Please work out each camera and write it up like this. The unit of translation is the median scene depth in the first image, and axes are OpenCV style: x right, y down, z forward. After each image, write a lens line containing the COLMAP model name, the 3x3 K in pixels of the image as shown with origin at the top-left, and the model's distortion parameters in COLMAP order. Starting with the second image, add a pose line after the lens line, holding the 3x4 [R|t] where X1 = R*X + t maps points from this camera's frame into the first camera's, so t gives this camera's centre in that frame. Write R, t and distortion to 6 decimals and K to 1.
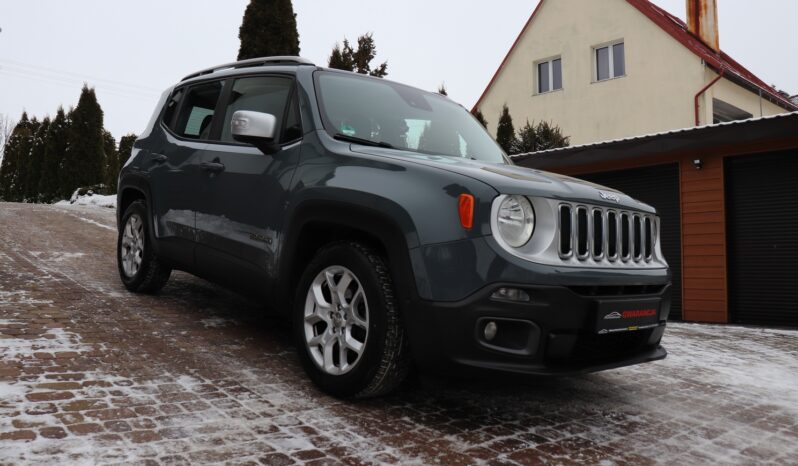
lens RADIAL K [[661.4, 0, 395.1], [0, 661.4, 231.2], [0, 0, 1]] dist [-0.177109, 0.161930]
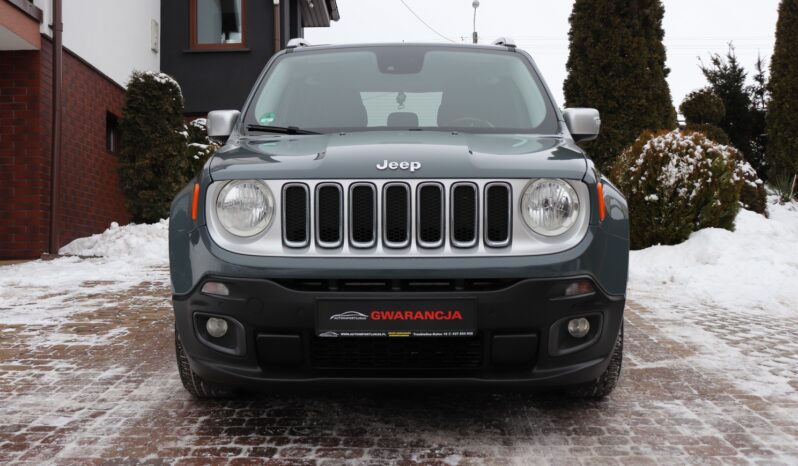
lens RADIAL K [[893.4, 0, 398.3], [0, 893.4, 233.3], [0, 0, 1]] dist [-0.146826, -0.004705]
pose [[0.743264, -0.049480, -0.667166, 1.117547], [0.053788, 0.998452, -0.014126, 0.046442], [0.666832, -0.025386, 0.744775, 0.216893]]
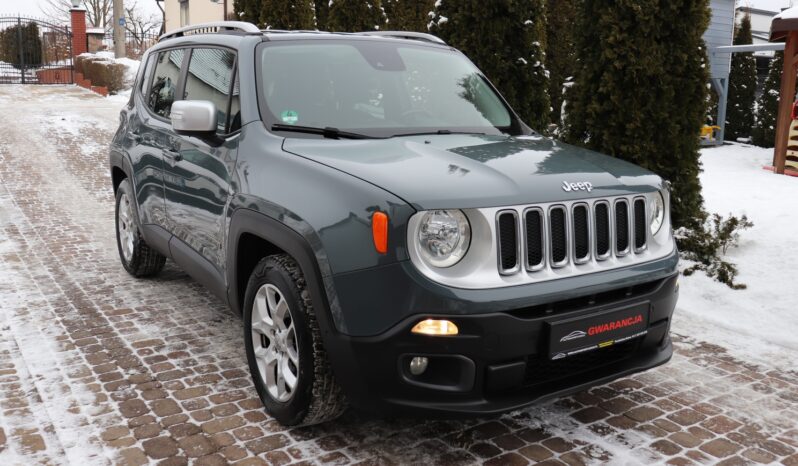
lens RADIAL K [[717.5, 0, 399.1], [0, 717.5, 235.0], [0, 0, 1]] dist [-0.132834, 0.133286]
pose [[0.986851, -0.058979, -0.150491, 0.256847], [0.080428, 0.986783, 0.140677, -0.148055], [0.140205, -0.150930, 0.978551, 0.076551]]
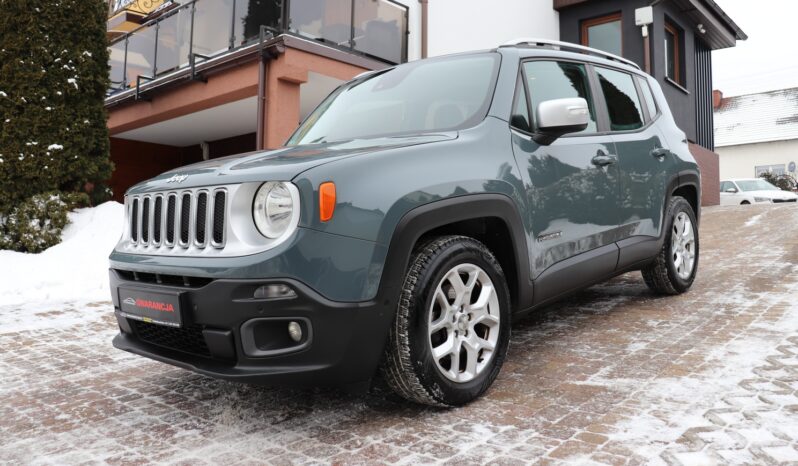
lens RADIAL K [[661.4, 0, 395.1], [0, 661.4, 231.2], [0, 0, 1]] dist [-0.177109, 0.161930]
pose [[0.094111, -0.049706, -0.994320, 1.381701], [0.040168, 0.998129, -0.046095, 0.083379], [0.994751, -0.035602, 0.095932, 1.311066]]
